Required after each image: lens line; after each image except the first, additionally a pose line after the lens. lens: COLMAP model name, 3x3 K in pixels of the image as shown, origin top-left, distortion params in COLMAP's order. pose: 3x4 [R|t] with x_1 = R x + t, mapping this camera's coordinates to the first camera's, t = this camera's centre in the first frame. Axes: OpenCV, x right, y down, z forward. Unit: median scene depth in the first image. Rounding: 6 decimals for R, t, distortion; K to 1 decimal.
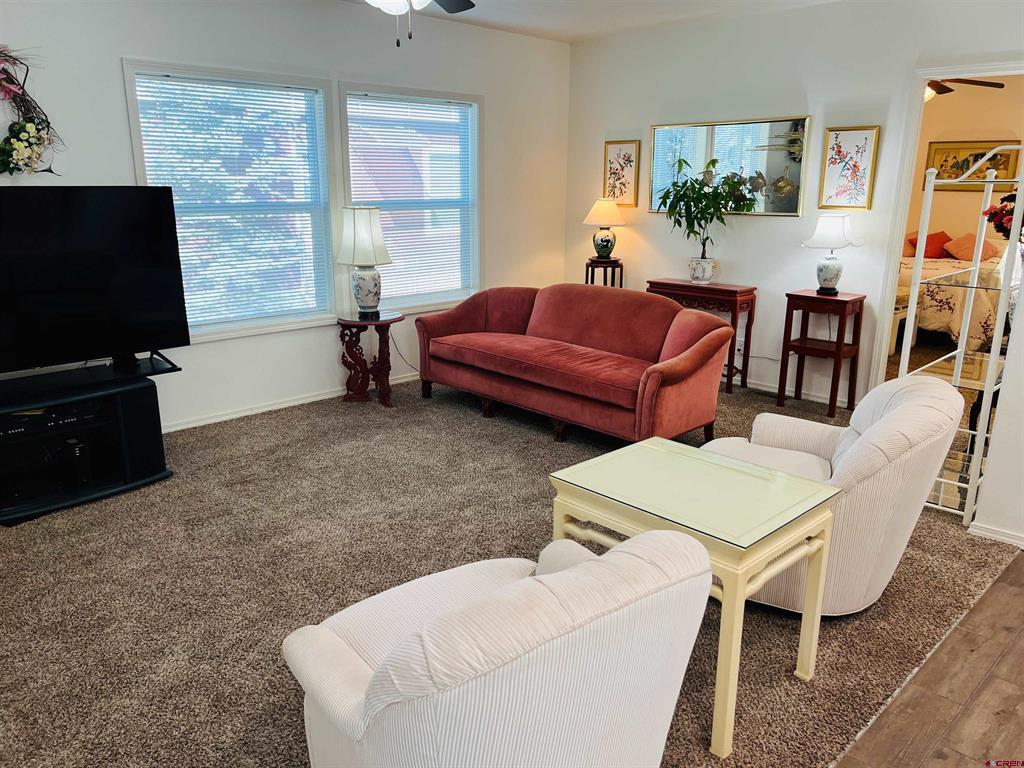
lens RADIAL K [[768.7, 0, 509.1], [0, 768.7, 389.2], [0, 0, 1]] dist [0.071525, -0.079198]
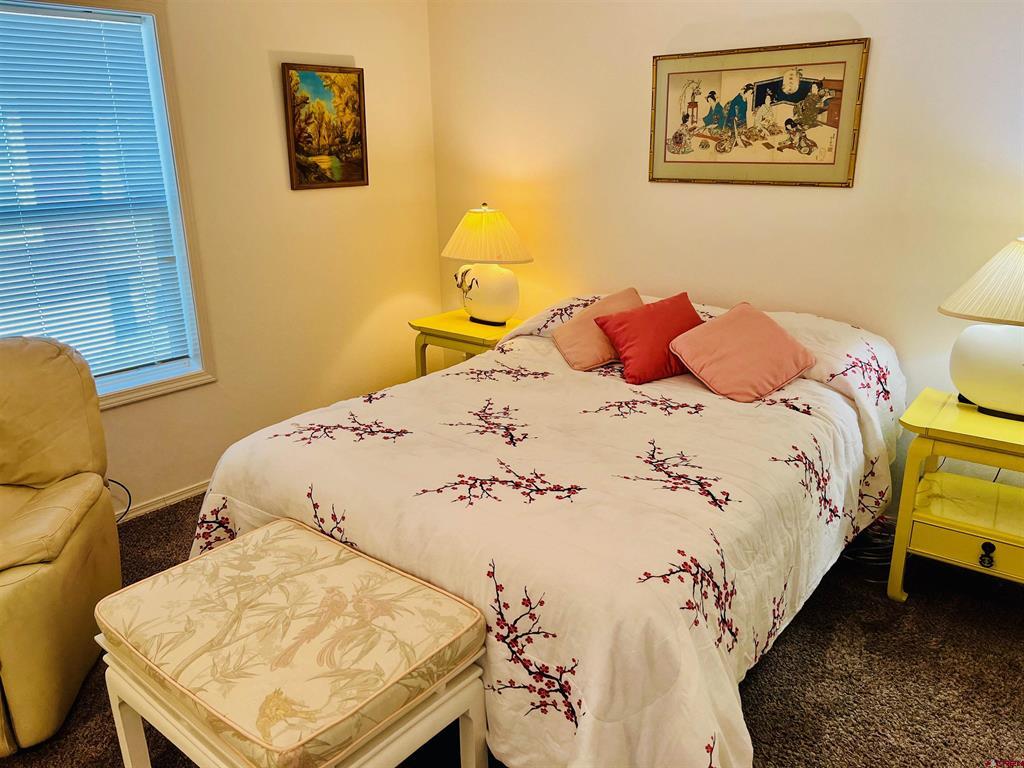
lens RADIAL K [[768.7, 0, 509.1], [0, 768.7, 389.2], [0, 0, 1]] dist [0.071525, -0.079198]
pose [[0.994387, -0.047004, 0.094786, 0.435004], [0.042527, 0.997907, 0.048716, -0.177768], [-0.096877, -0.044412, 0.994305, 0.632166]]
